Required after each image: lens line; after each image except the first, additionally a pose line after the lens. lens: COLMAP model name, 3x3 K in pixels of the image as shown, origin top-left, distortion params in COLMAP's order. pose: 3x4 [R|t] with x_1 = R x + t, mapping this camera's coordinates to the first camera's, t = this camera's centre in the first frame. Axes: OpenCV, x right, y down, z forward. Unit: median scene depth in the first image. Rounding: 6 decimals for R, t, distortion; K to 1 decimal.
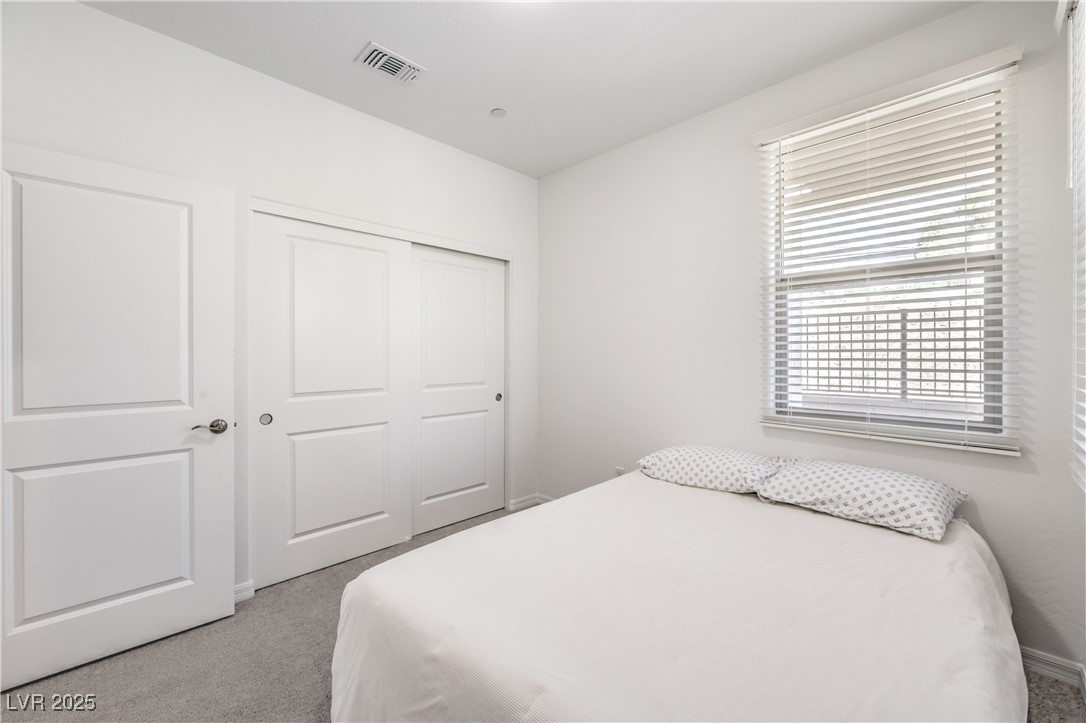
lens RADIAL K [[446.6, 0, 545.8], [0, 446.6, 359.2], [0, 0, 1]] dist [-0.000868, -0.000392]
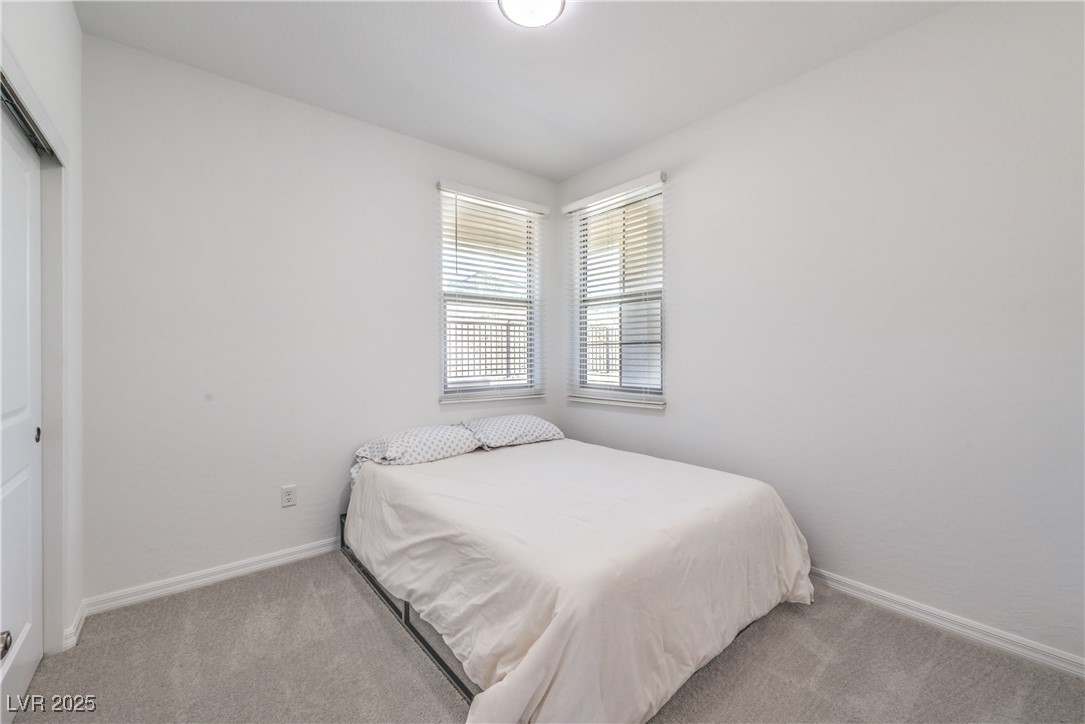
lens RADIAL K [[446.2, 0, 545.2], [0, 446.2, 354.2], [0, 0, 1]] dist [-0.000868, -0.000392]
pose [[0.097149, -0.005395, 0.995255, -0.880222], [0.014398, 0.999888, 0.004014, 0.002560], [-0.995166, 0.013939, 0.097216, 0.633213]]
